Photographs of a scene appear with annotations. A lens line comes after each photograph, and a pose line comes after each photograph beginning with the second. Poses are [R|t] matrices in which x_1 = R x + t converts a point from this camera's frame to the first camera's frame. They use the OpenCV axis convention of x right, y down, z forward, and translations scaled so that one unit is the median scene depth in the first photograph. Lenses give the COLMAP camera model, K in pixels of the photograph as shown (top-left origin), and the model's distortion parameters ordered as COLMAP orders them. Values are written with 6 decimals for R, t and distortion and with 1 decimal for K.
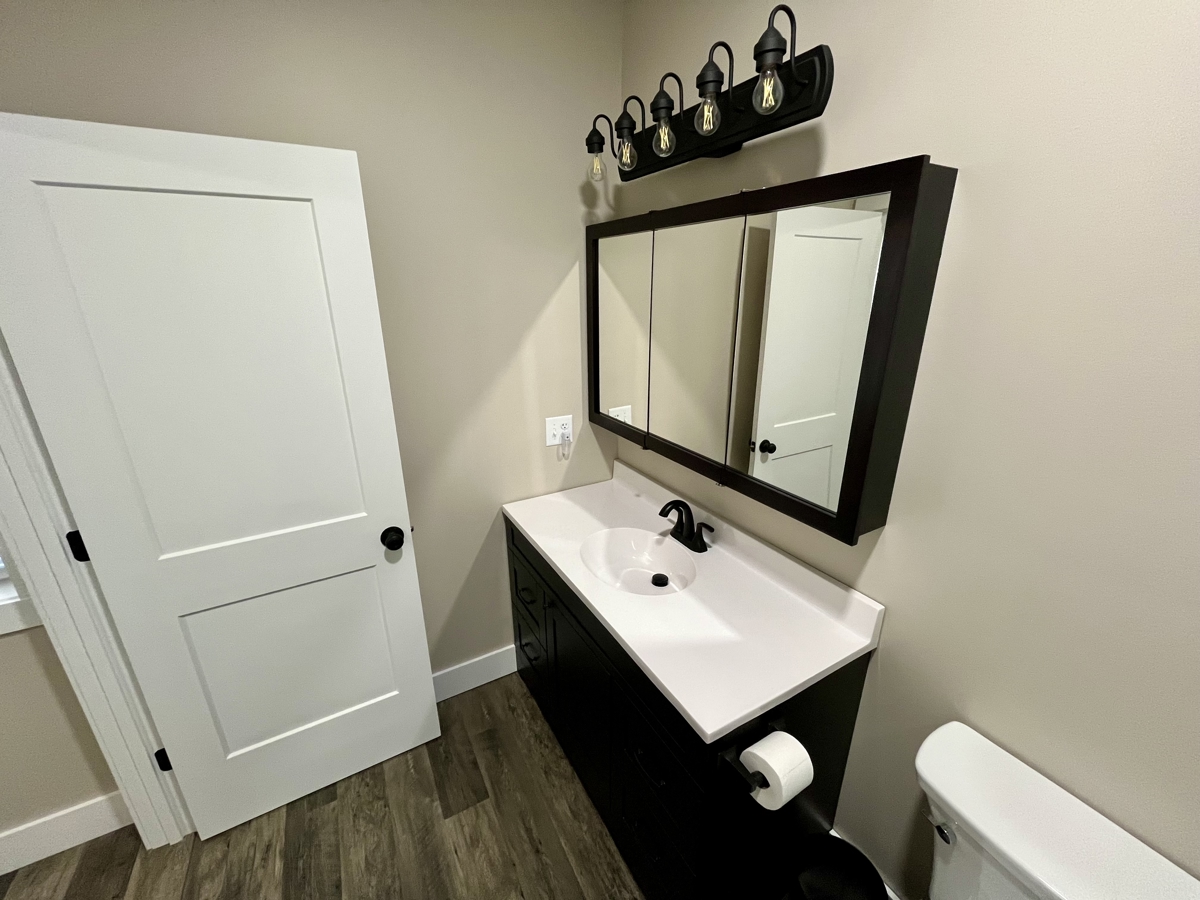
lens RADIAL K [[482.3, 0, 600.0], [0, 482.3, 450.0], [0, 0, 1]] dist [-0.001283, -0.000185]
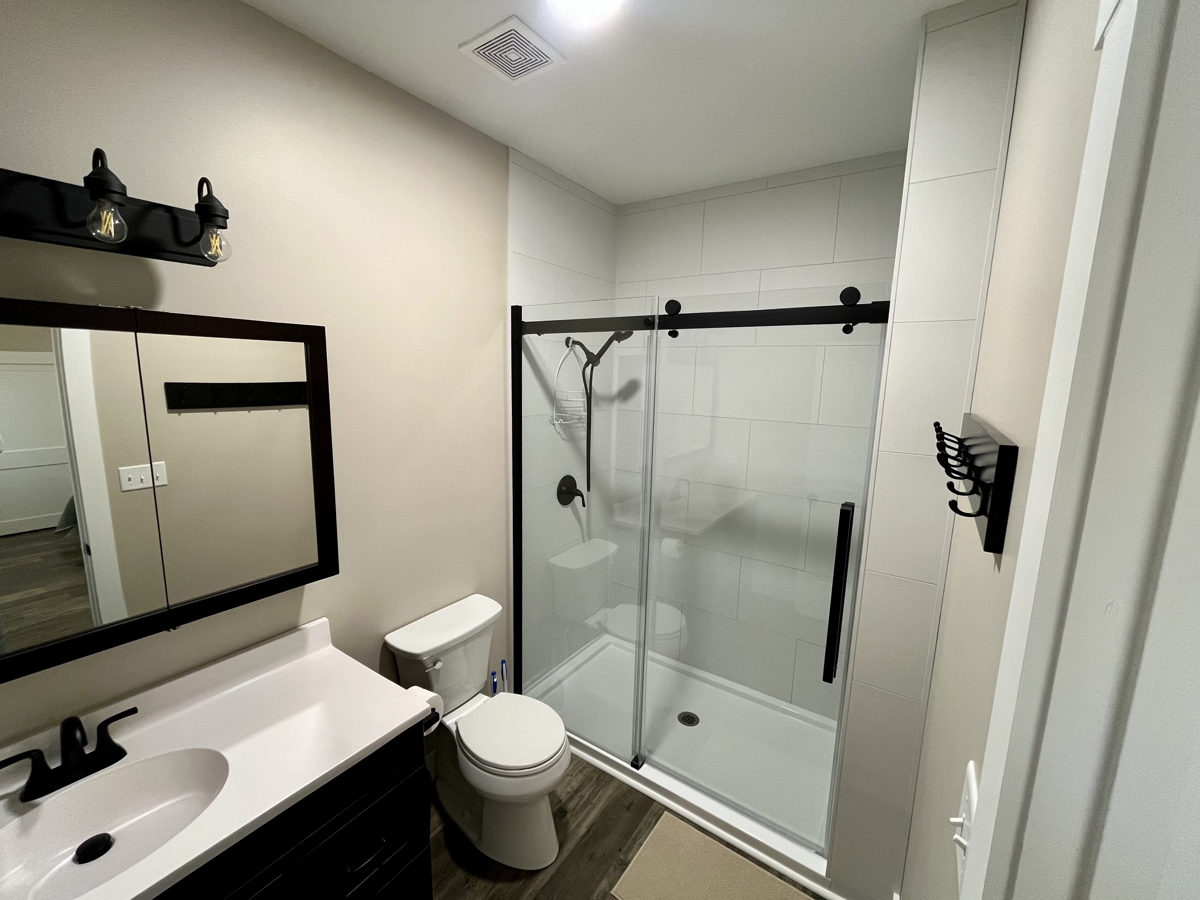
lens RADIAL K [[482.3, 0, 600.0], [0, 482.3, 450.0], [0, 0, 1]] dist [-0.001283, -0.000185]
pose [[-0.446048, -0.148495, 0.882604, -0.878478], [0.261309, 0.921567, 0.287110, -0.297283], [-0.856013, 0.358698, -0.372260, 0.636055]]
